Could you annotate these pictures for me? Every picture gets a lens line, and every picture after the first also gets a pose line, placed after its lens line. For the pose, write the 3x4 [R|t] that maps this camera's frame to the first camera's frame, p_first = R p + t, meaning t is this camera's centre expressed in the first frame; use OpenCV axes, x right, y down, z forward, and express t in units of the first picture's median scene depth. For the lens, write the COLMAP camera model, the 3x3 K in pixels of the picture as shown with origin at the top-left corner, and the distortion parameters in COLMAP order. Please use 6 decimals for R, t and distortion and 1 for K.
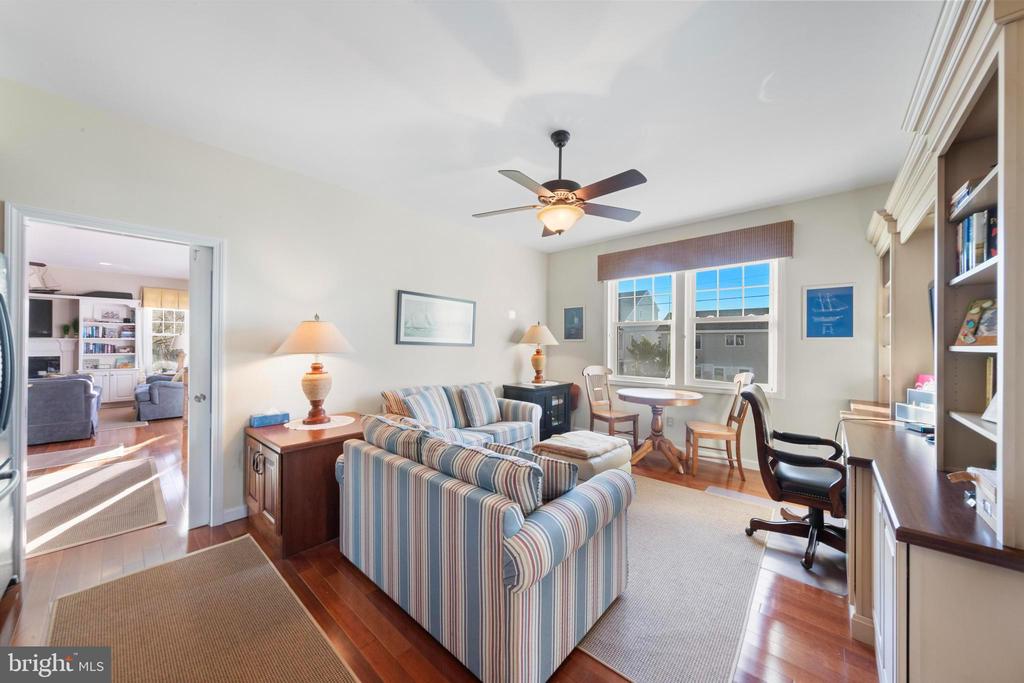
lens RADIAL K [[354.0, 0, 514.7], [0, 354.0, 344.2], [0, 0, 1]] dist [0.000954, 0.000091]
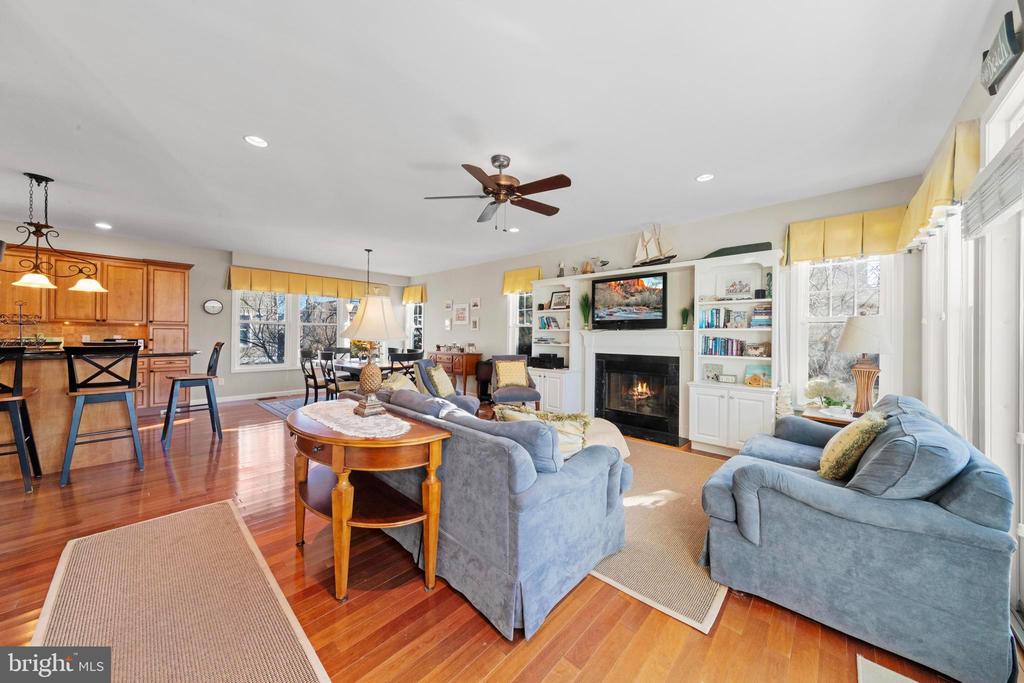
lens RADIAL K [[347.7, 0, 514.1], [0, 347.7, 335.8], [0, 0, 1]] dist [0.001308, 0.000096]
pose [[-0.020678, -0.003816, -0.999779, -0.645189], [-0.014066, 0.999895, -0.003525, 0.001089], [0.999687, 0.013990, -0.020729, 0.725008]]
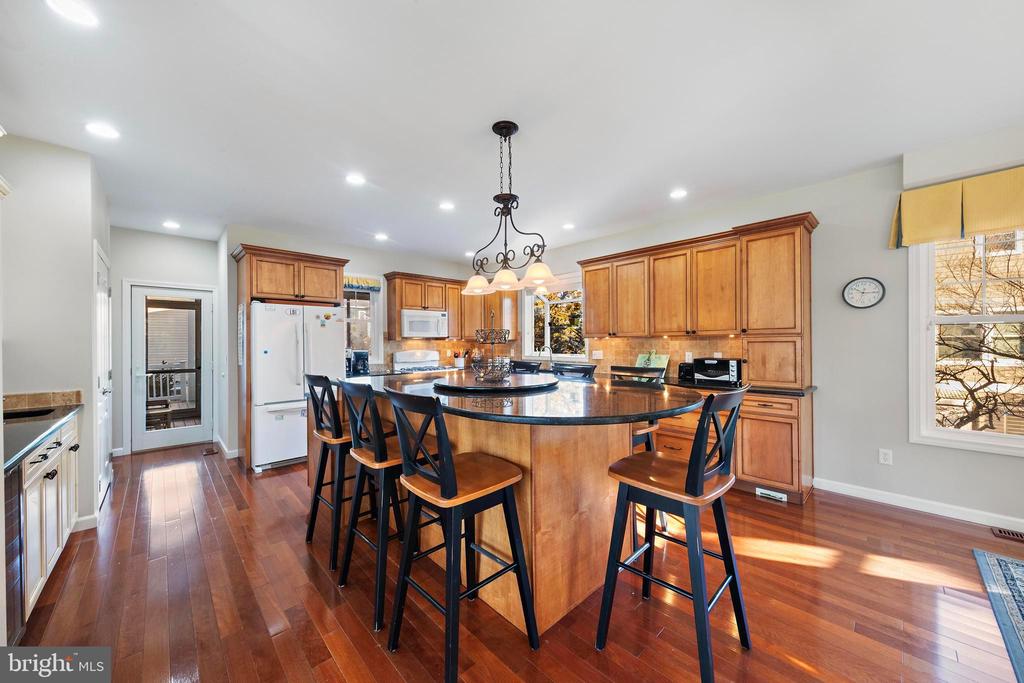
lens RADIAL K [[371.2, 0, 519.0], [0, 371.2, 341.4], [0, 0, 1]] dist [0.002394, 0.000449]
pose [[-0.997056, 0.004660, 0.076538, -1.170646], [0.004626, 0.999989, -0.000617, -0.009050], [-0.076540, -0.000261, -0.997066, 0.394019]]
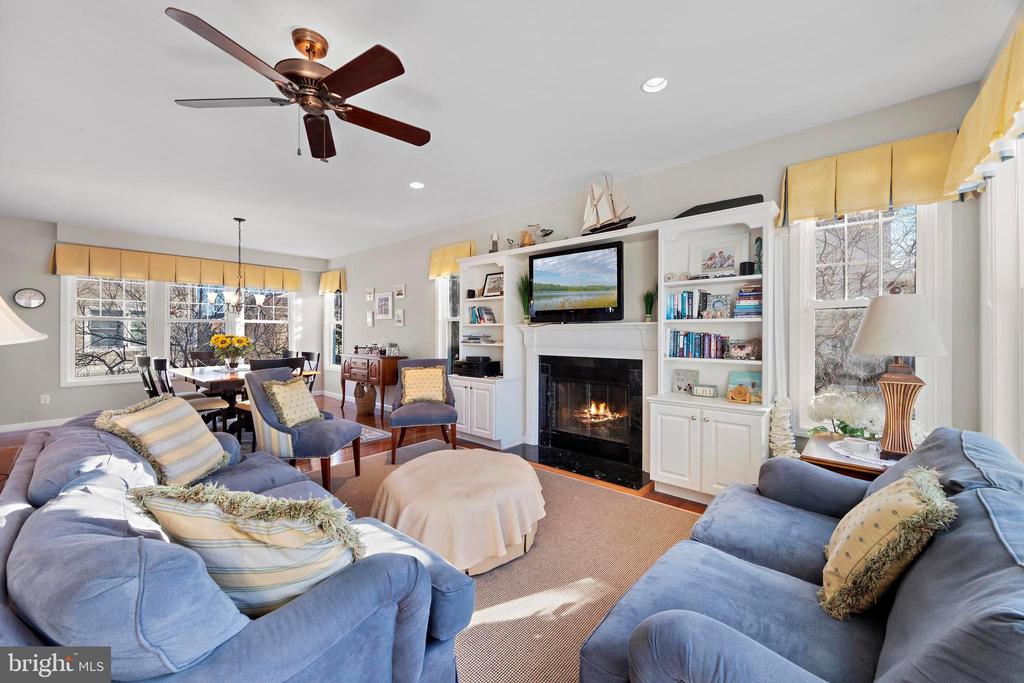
lens RADIAL K [[392.4, 0, 514.0], [0, 392.4, 335.0], [0, 0, 1]] dist [-0.000052, -0.000013]
pose [[0.010317, 0.002435, -0.999944, -0.779524], [-0.002681, 0.999994, 0.002408, -0.000331], [0.999943, 0.002656, 0.010324, 0.845510]]
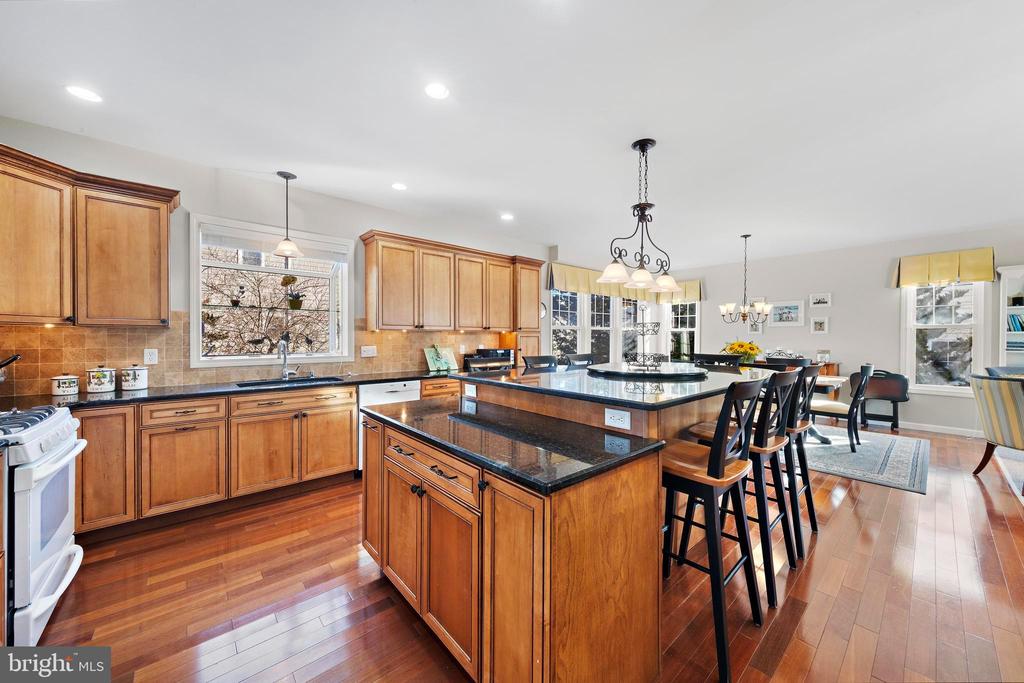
lens RADIAL K [[371.2, 0, 519.0], [0, 371.2, 341.4], [0, 0, 1]] dist [0.002394, 0.000449]
pose [[-0.122582, 0.007170, -0.992433, -0.703711], [-0.002223, 0.999969, 0.007499, -0.003430], [0.992456, 0.003125, -0.122562, -0.054740]]
